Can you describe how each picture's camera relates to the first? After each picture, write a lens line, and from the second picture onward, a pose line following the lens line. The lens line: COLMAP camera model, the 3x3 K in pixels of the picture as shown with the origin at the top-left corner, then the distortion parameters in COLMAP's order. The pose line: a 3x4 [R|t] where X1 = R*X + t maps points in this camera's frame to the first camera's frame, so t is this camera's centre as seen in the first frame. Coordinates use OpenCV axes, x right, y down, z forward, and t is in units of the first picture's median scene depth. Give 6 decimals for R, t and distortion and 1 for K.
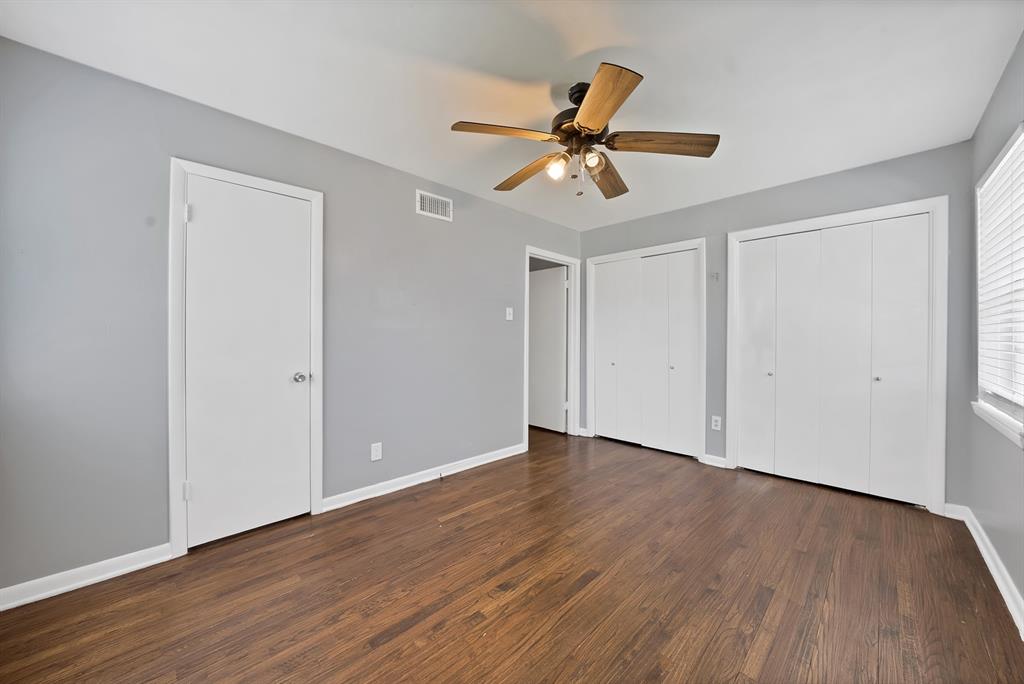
lens RADIAL K [[369.0, 0, 506.4], [0, 369.0, 336.7], [0, 0, 1]] dist [-0.029408, 0.006150]
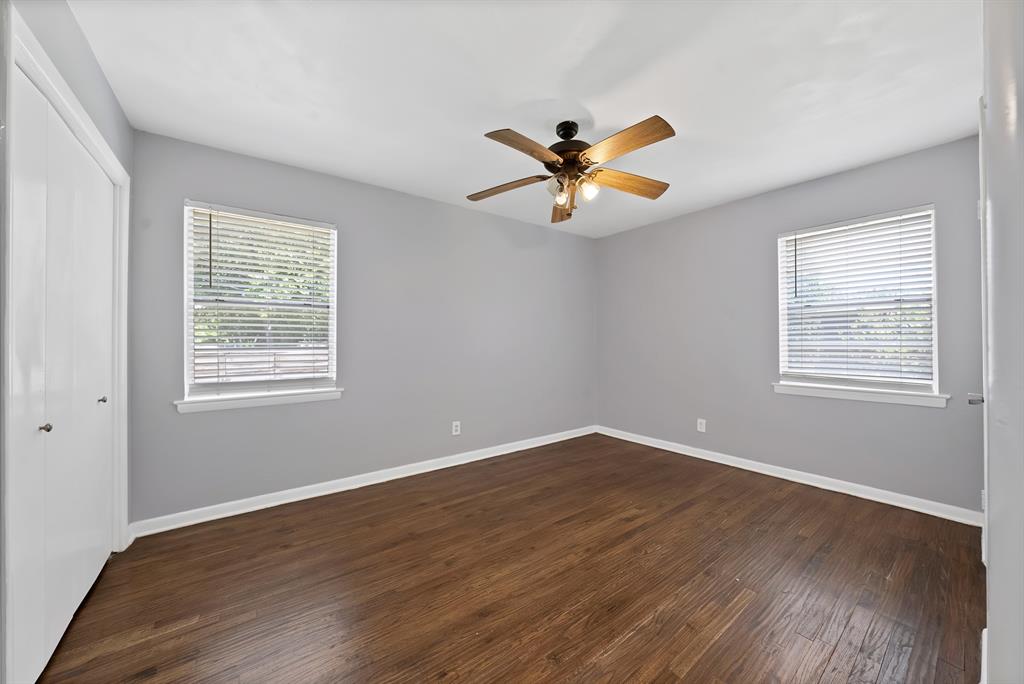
lens RADIAL K [[369.0, 0, 506.4], [0, 369.0, 336.7], [0, 0, 1]] dist [-0.029408, 0.006150]
pose [[-0.993806, 0.000492, 0.111128, 0.277167], [-0.000490, 0.999961, -0.008805, 0.004593], [-0.111128, -0.008805, -0.993767, 2.247783]]
